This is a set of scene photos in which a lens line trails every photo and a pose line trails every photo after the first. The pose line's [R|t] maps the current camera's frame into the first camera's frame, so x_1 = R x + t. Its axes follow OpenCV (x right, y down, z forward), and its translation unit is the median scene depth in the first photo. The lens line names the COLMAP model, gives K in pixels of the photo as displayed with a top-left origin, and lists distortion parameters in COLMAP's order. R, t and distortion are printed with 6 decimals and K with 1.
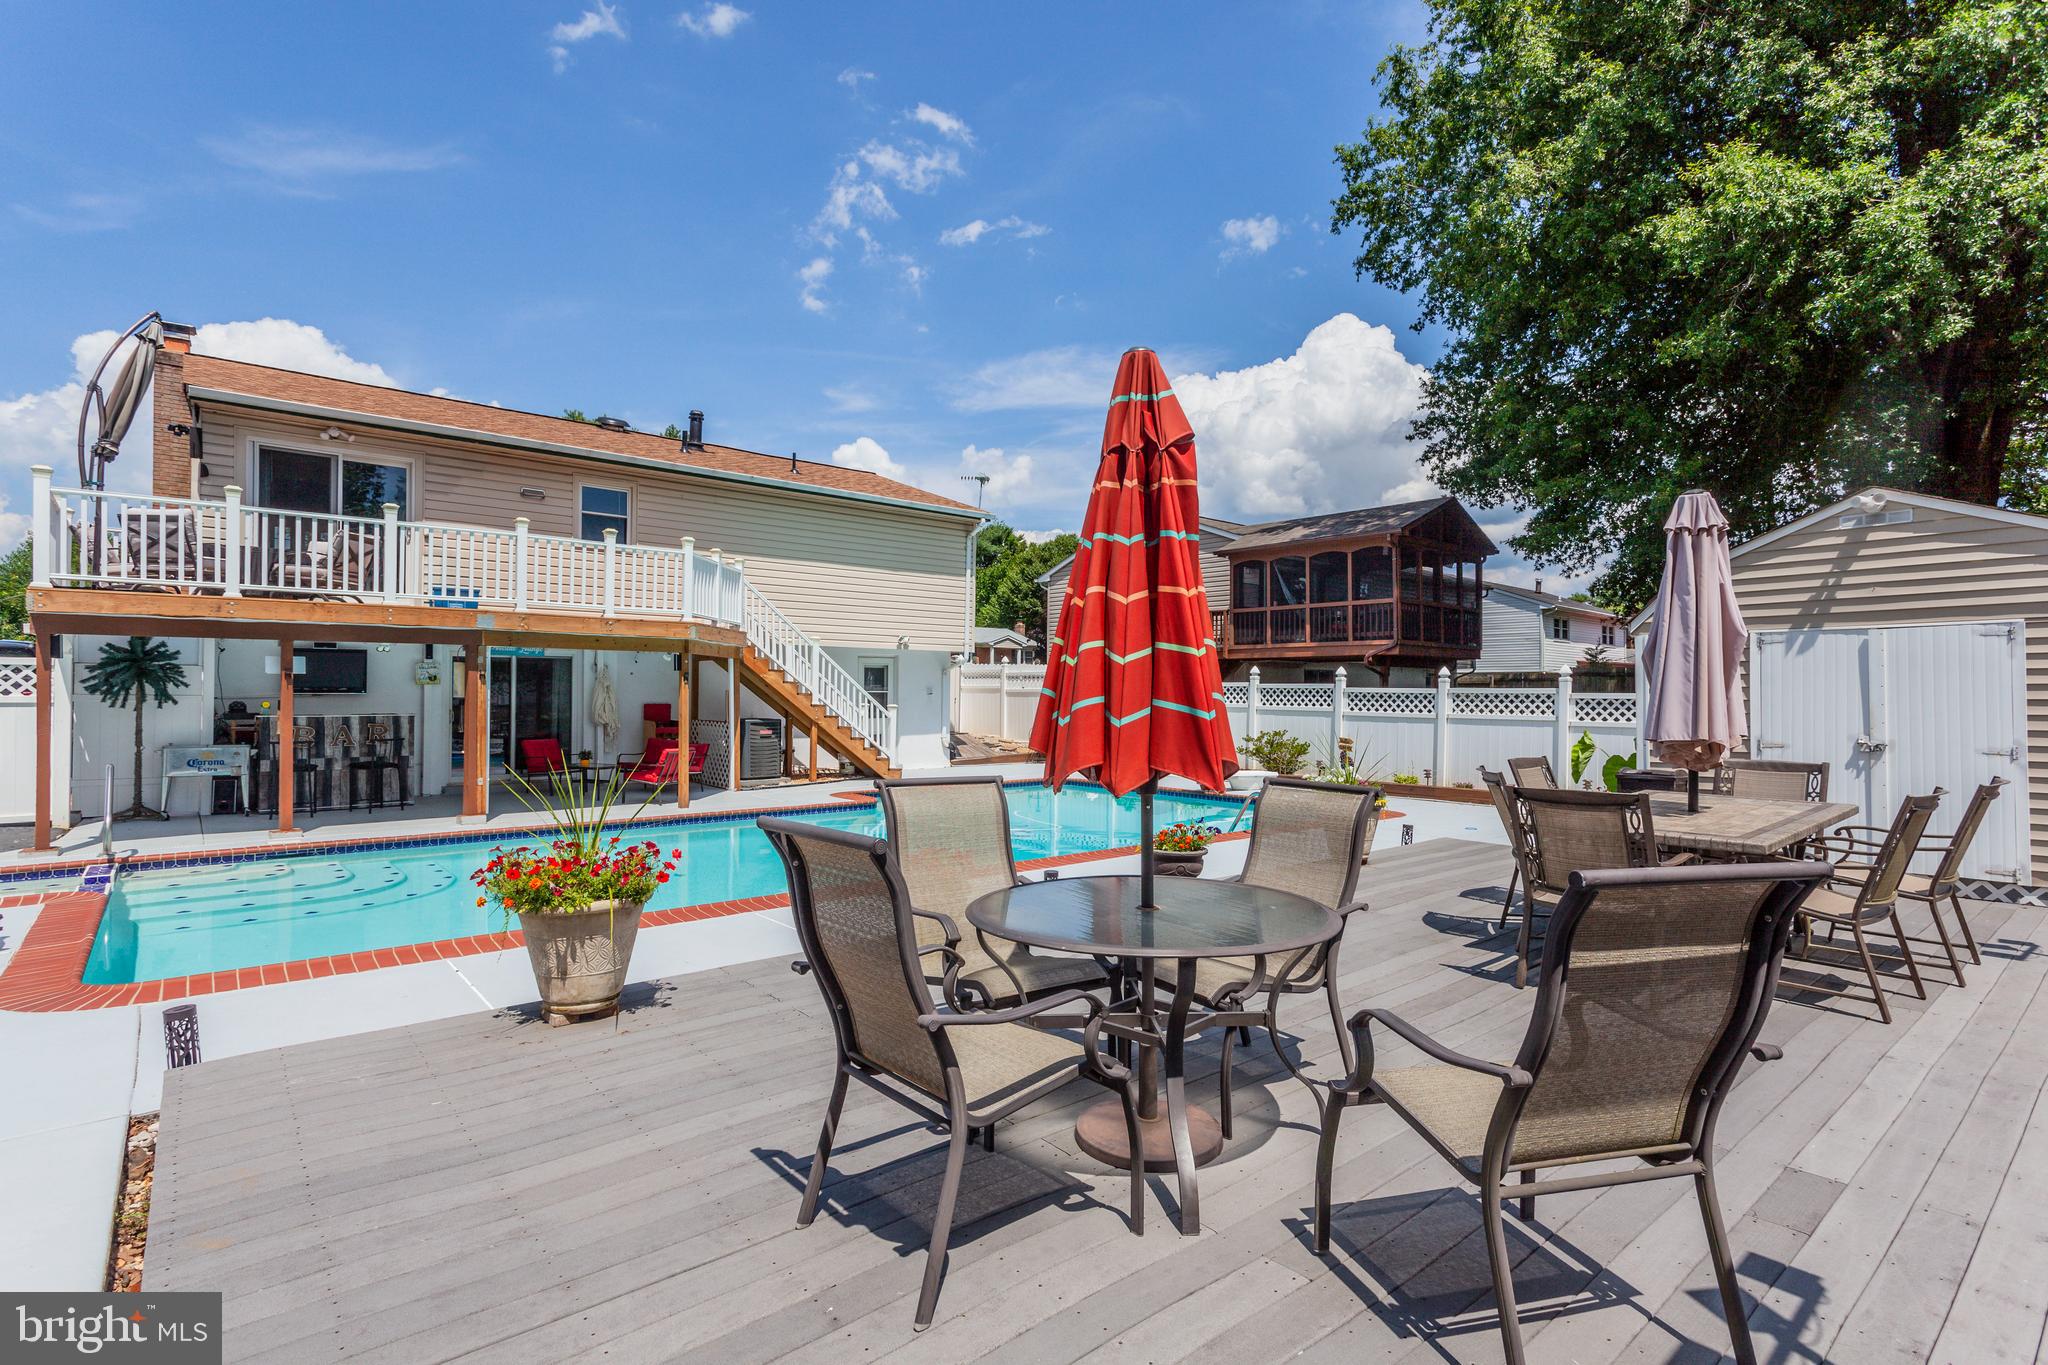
lens RADIAL K [[1047.0, 0, 1053.8], [0, 1047.0, 676.6], [0, 0, 1]] dist [0.005101, -0.000249]
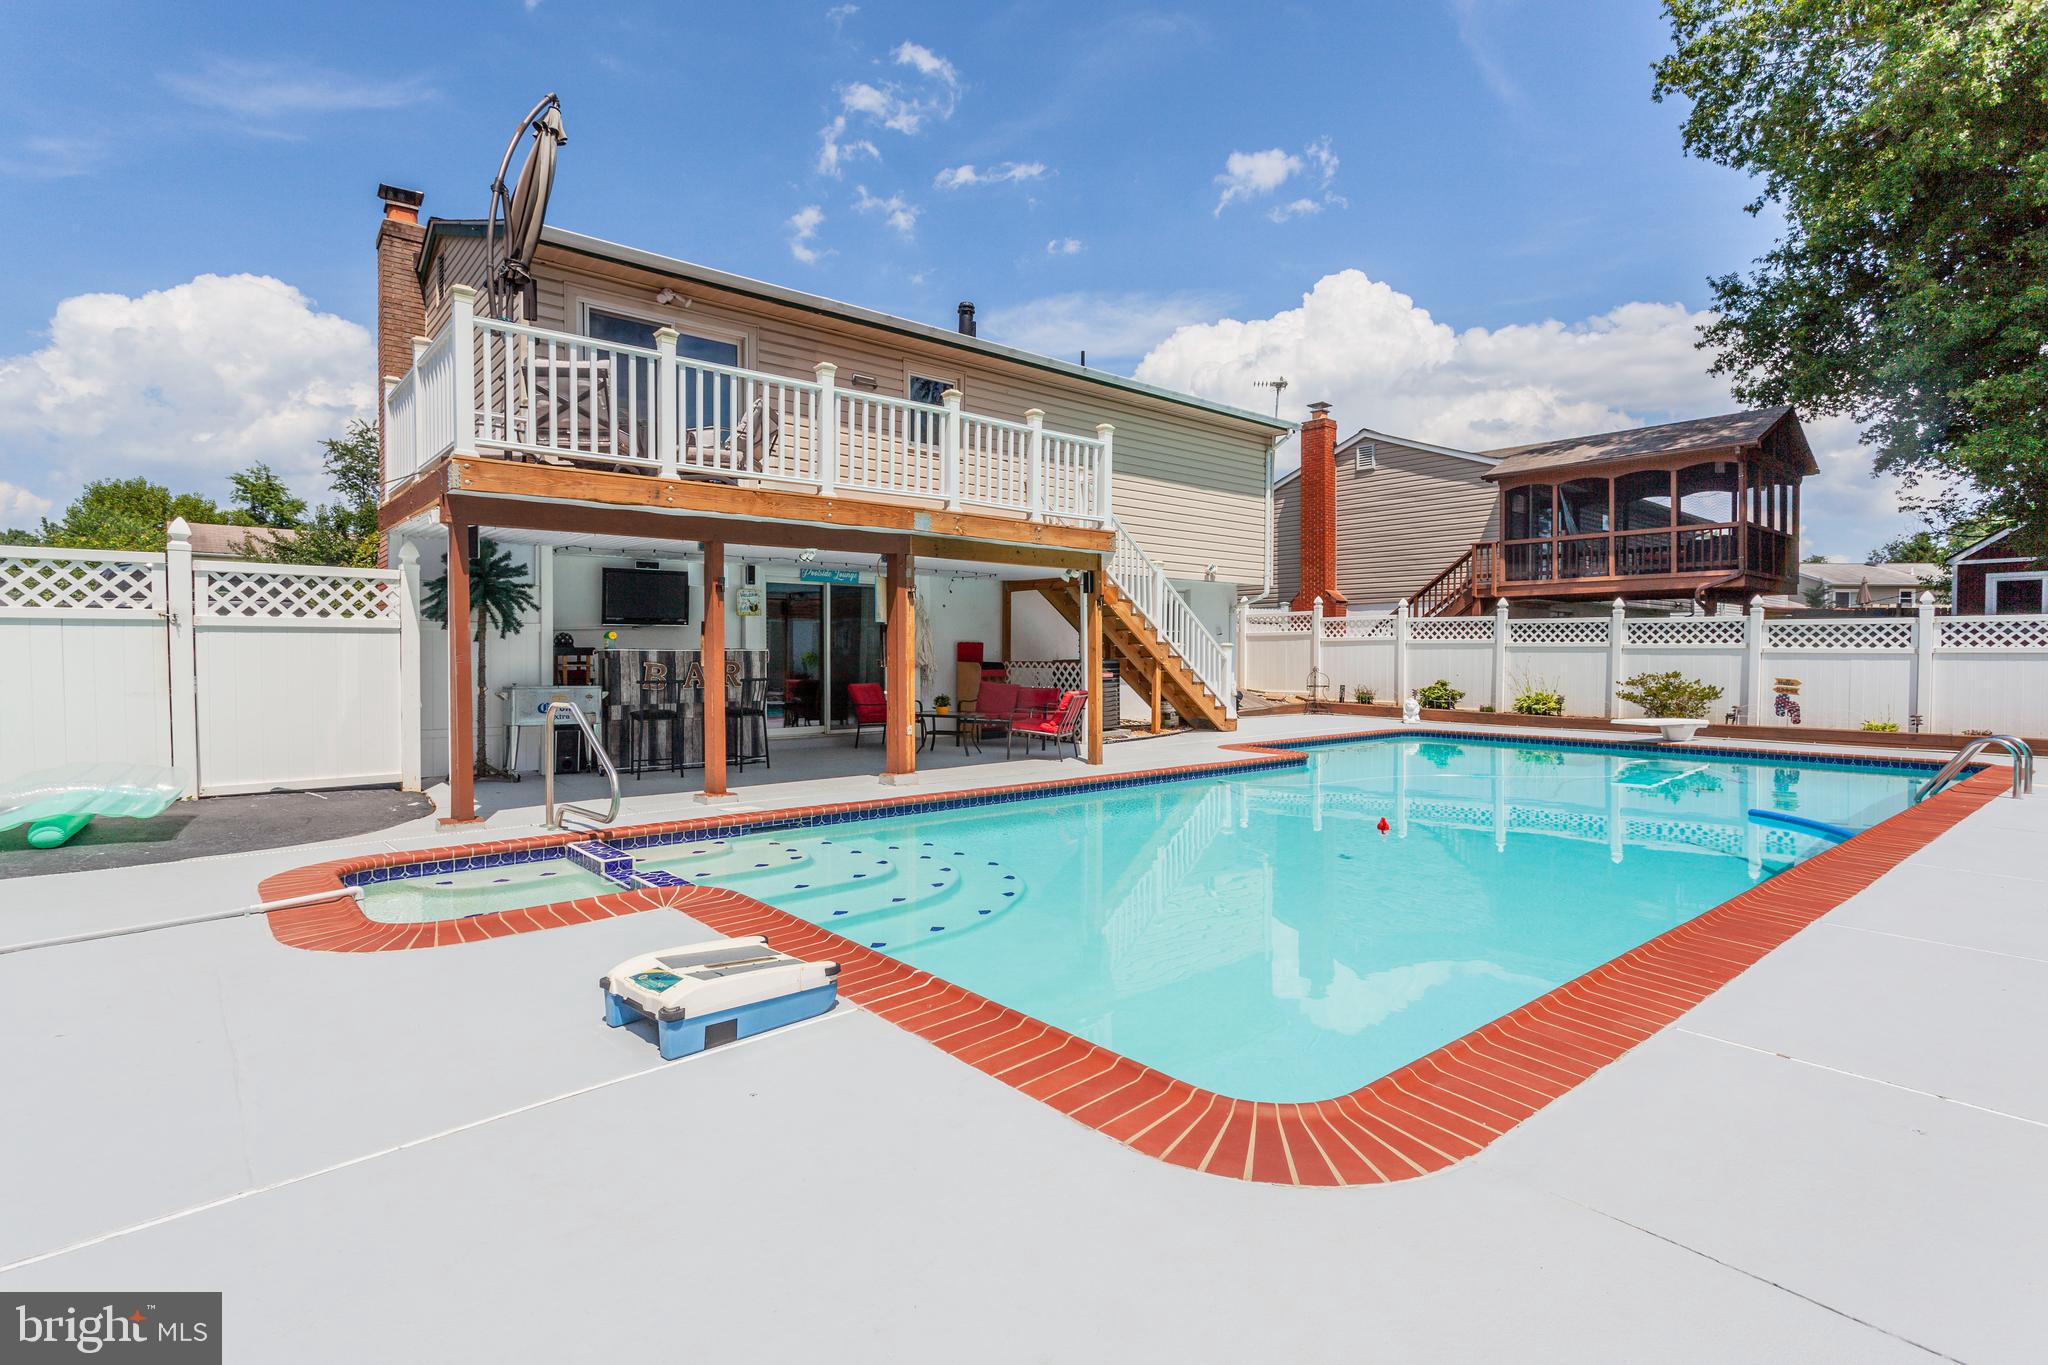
lens RADIAL K [[1047.0, 0, 1032.0], [0, 1047.0, 678.0], [0, 0, 1]] dist [0.005101, -0.000249]
pose [[0.999921, -0.005586, 0.011256, -0.268950], [0.005156, 0.999268, 0.037895, 0.018374], [-0.011459, -0.037834, 0.999218, 0.125682]]
